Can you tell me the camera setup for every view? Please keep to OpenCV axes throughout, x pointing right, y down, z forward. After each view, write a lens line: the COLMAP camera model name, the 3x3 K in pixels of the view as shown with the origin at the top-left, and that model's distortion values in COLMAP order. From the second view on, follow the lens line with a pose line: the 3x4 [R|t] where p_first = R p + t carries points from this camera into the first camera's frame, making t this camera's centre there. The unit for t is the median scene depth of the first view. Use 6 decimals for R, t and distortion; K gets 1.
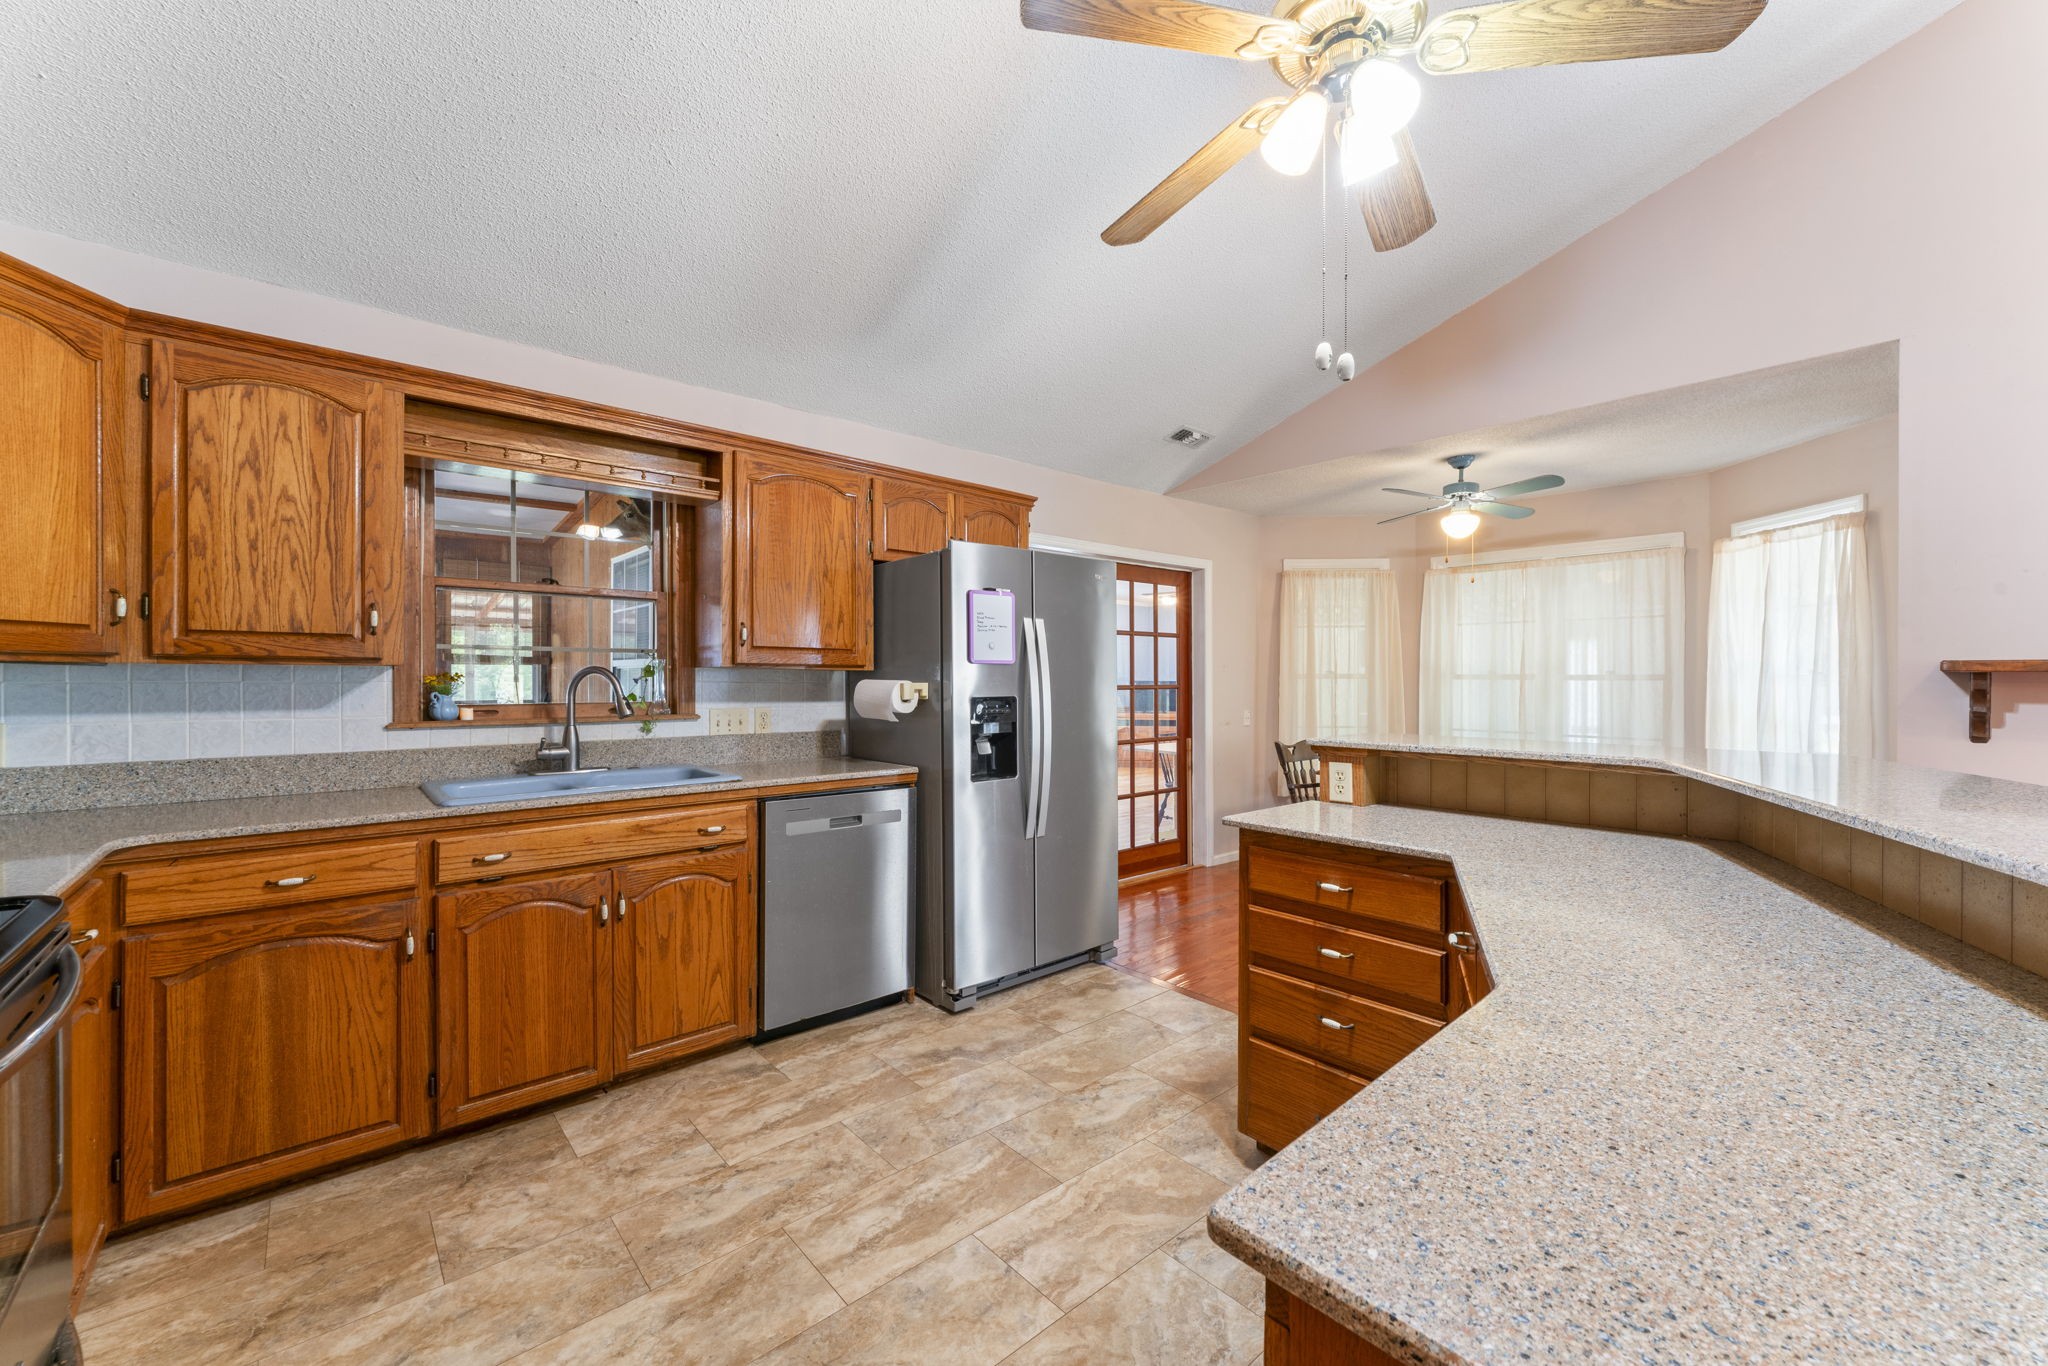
lens RADIAL K [[808.0, 0, 1018.8], [0, 808.0, 682.2], [0, 0, 1]] dist [0.000377, 0.000051]
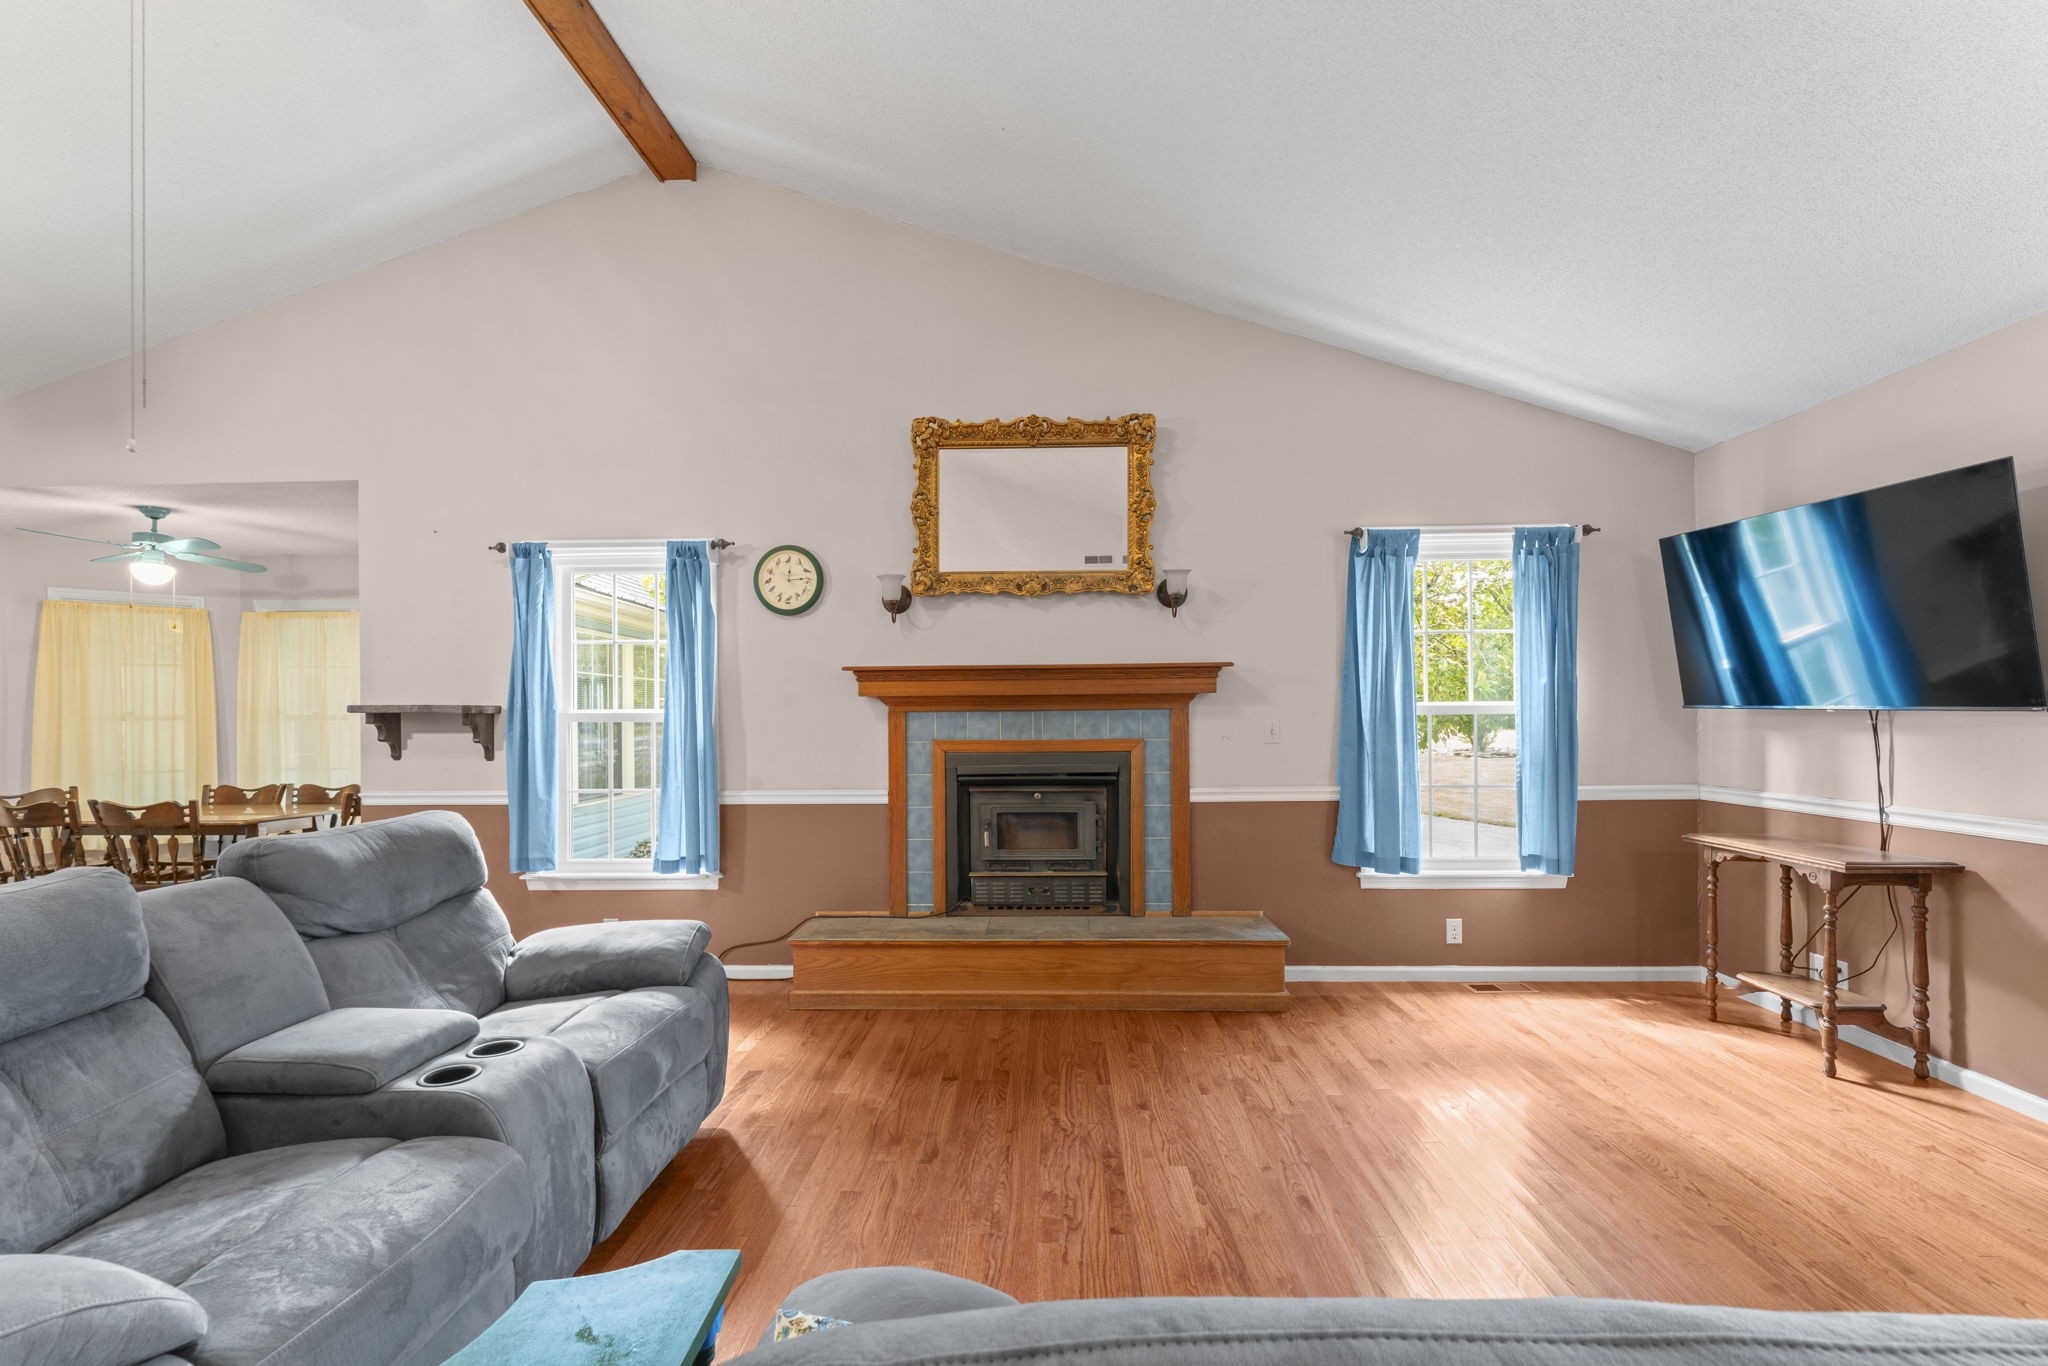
lens RADIAL K [[871.1, 0, 1017.4], [0, 871.1, 715.1], [0, 0, 1]] dist [-0.000888, -0.000117]
pose [[0.686798, -0.005439, 0.726828, 0.867337], [0.012005, 0.999920, -0.003861, 0.012679], [-0.726749, 0.011377, 0.686809, -1.017849]]
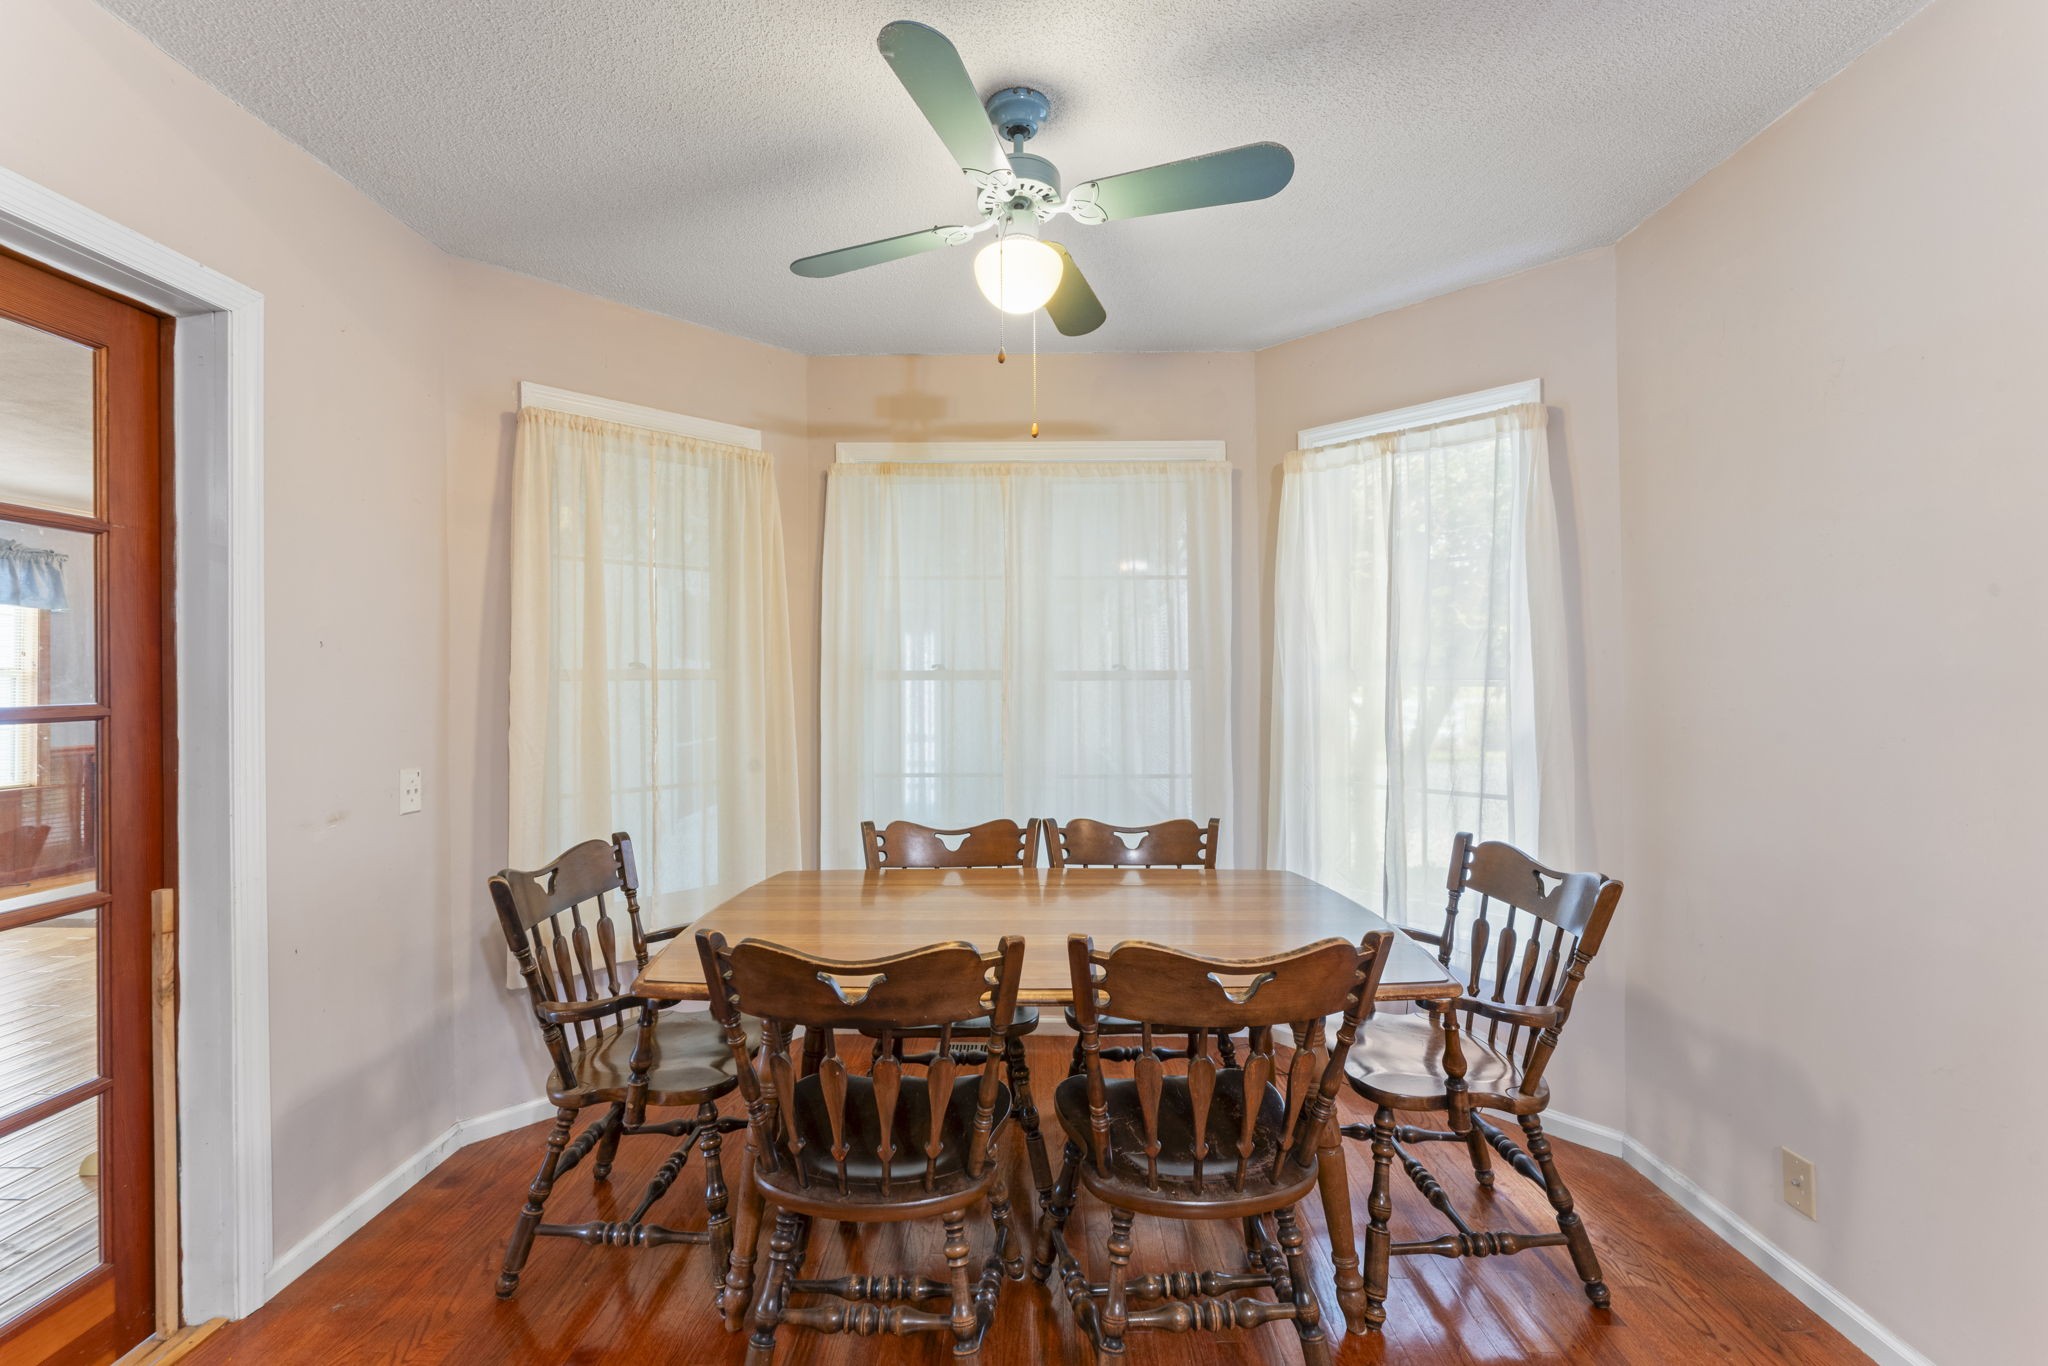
lens RADIAL K [[894.6, 0, 1021.3], [0, 894.6, 673.4], [0, 0, 1]] dist [0.000549, 0.000048]
pose [[0.680581, 0.001286, 0.732672, 0.408355], [0.007784, 0.999929, -0.008986, -0.005609], [-0.732631, 0.011819, 0.680523, 1.232403]]
